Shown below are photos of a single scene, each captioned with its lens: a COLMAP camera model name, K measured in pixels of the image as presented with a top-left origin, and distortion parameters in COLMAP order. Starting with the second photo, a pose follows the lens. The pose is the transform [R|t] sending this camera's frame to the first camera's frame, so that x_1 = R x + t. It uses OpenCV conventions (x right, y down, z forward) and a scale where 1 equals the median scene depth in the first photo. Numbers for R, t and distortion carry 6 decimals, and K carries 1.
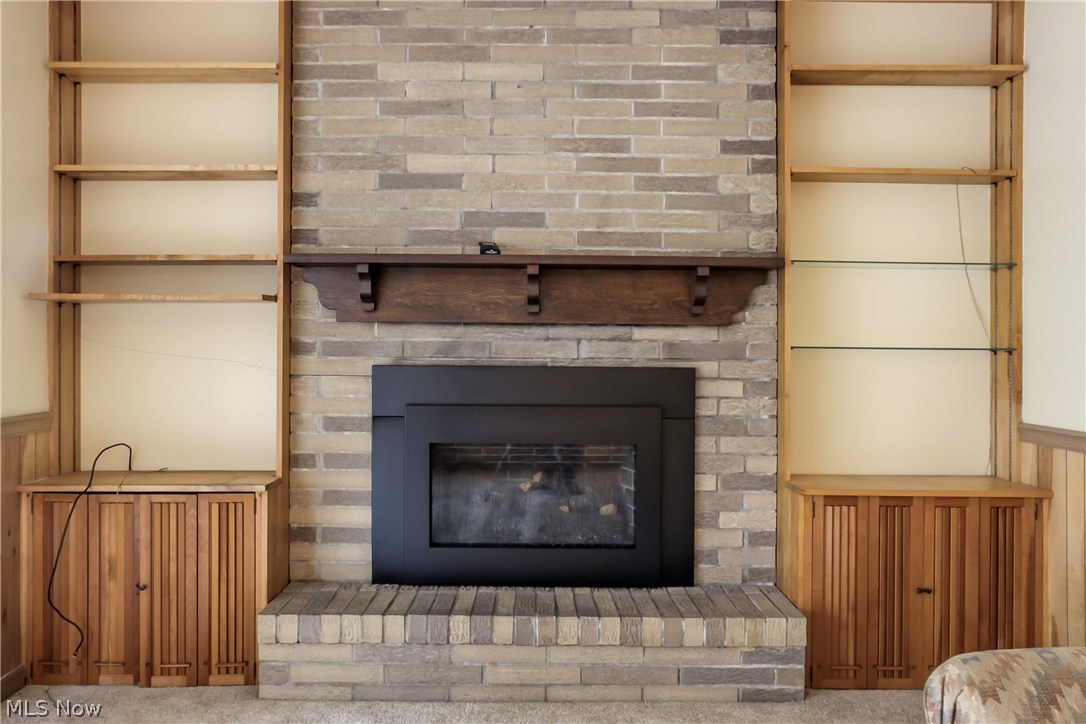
lens RADIAL K [[968.7, 0, 538.2], [0, 968.7, 386.6], [0, 0, 1]] dist [-0.066108, 0.079311]
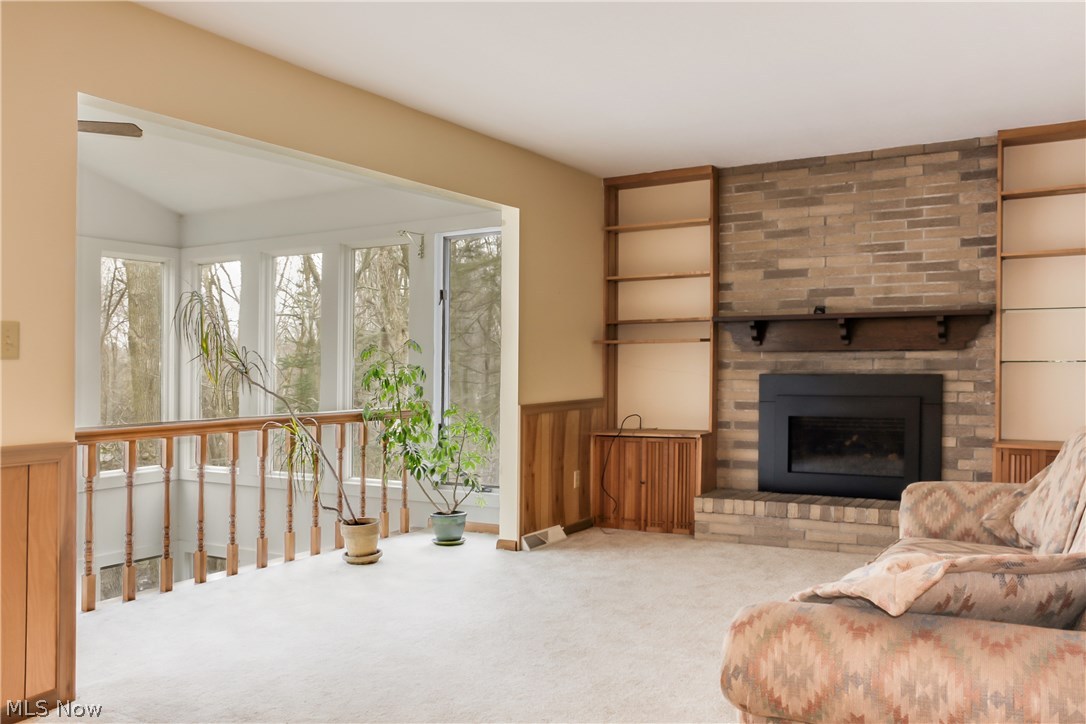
lens RADIAL K [[977.5, 0, 566.3], [0, 977.5, 376.8], [0, 0, 1]] dist [-0.007833, 0.035844]
pose [[0.869226, -0.005831, -0.494381, 0.435817], [-0.007034, 0.999683, -0.024160, 0.030982], [0.494365, 0.024478, 0.868910, -0.820905]]
